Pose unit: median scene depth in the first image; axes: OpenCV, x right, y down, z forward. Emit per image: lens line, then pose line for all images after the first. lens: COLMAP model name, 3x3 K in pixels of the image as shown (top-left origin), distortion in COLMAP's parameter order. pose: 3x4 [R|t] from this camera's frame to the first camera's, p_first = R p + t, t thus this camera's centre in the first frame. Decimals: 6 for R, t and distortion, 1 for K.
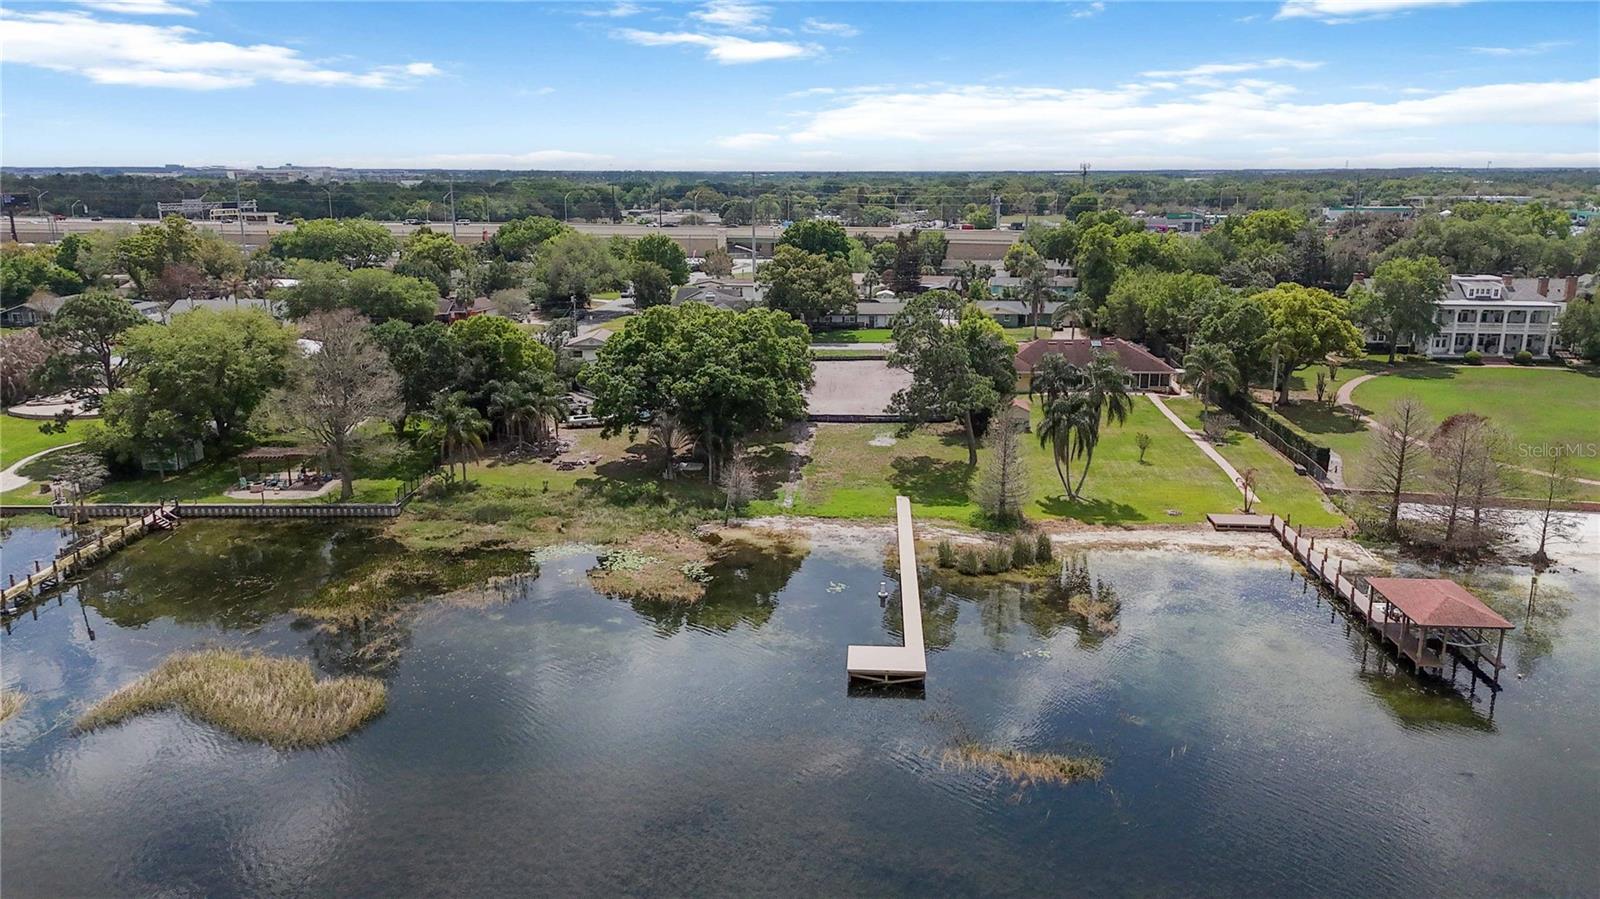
lens RADIAL K [[1112.3, 0, 802.1], [0, 1112.3, 446.3], [0, 0, 1]] dist [0.011465, -0.019858]
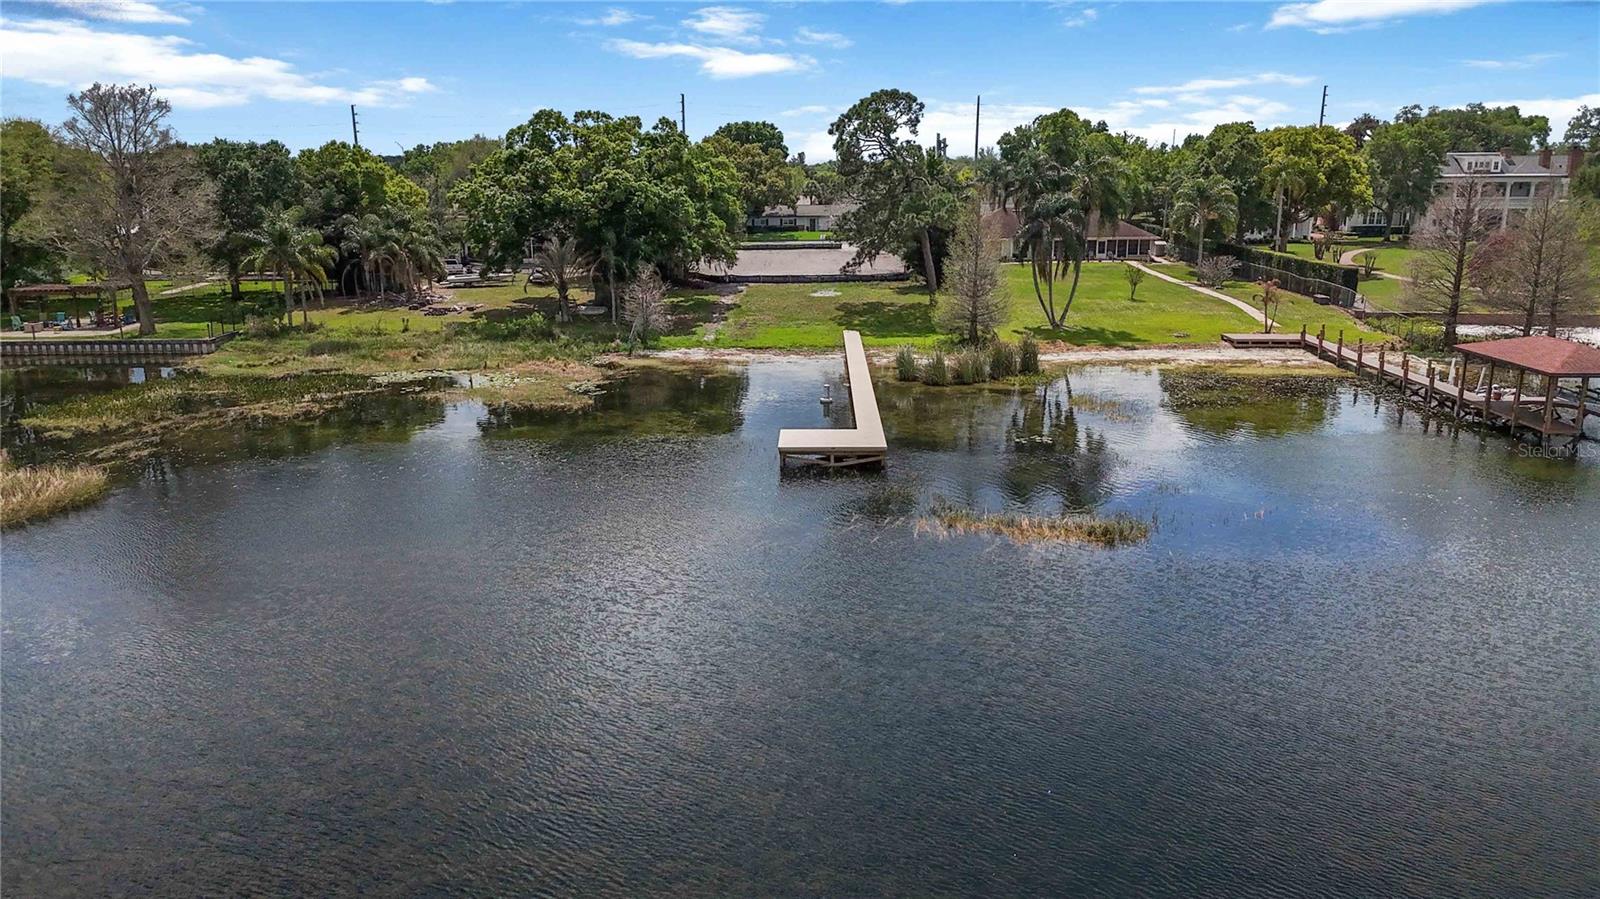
lens RADIAL K [[1112.3, 0, 800.4], [0, 1112.3, 452.8], [0, 0, 1]] dist [0.011465, -0.019858]
pose [[0.998776, -0.019366, 0.045511, 0.014985], [0.019209, 0.999808, 0.003876, 0.131228], [-0.045578, -0.002997, 0.998956, 0.186386]]
